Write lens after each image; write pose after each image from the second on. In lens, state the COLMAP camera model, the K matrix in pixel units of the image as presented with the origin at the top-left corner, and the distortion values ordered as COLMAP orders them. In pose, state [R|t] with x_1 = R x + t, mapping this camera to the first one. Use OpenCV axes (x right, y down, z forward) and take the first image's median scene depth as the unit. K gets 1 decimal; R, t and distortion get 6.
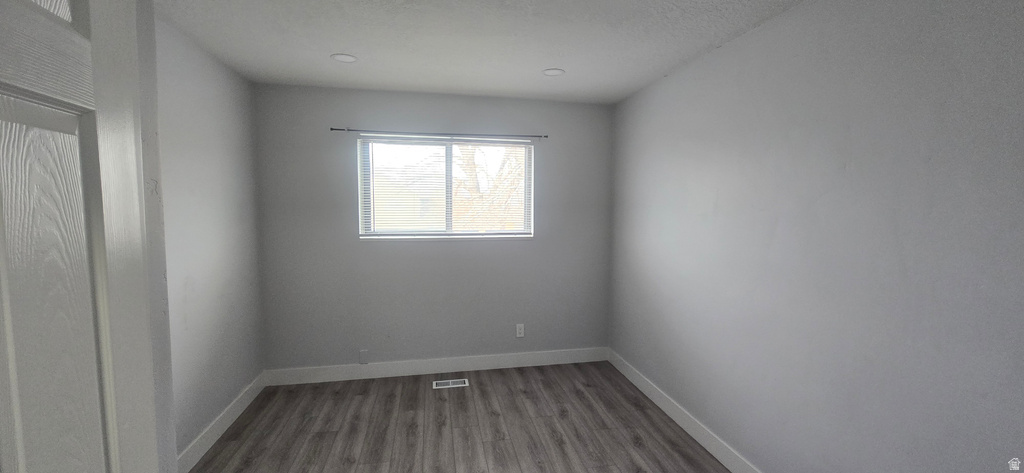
lens RADIAL K [[419.1, 0, 514.7], [0, 419.1, 238.0], [0, 0, 1]] dist [0.000658, -0.000476]
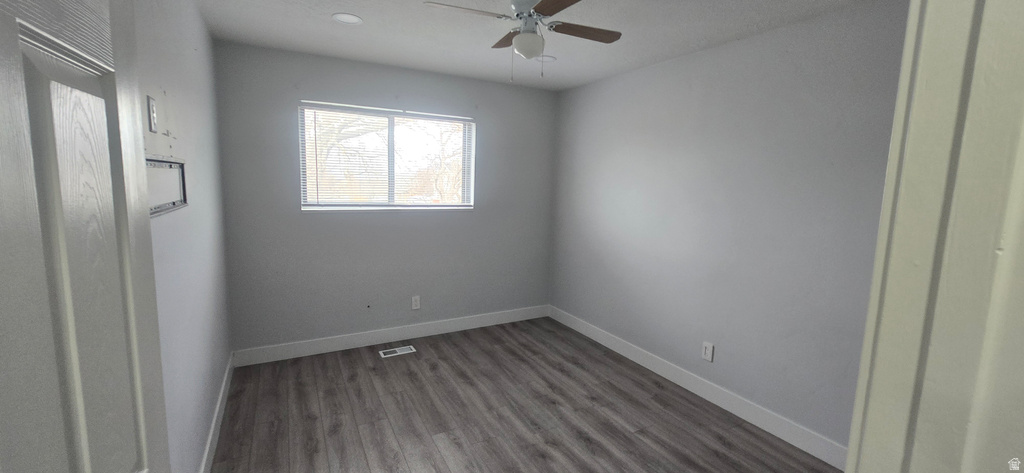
lens RADIAL K [[419.1, 0, 507.1], [0, 419.1, 235.3], [0, 0, 1]] dist [0.000658, -0.000476]
pose [[0.949742, -0.018774, 0.312471, -0.213846], [0.000966, 0.998371, 0.057046, 0.003895], [-0.313033, -0.053877, 0.948213, -0.044794]]
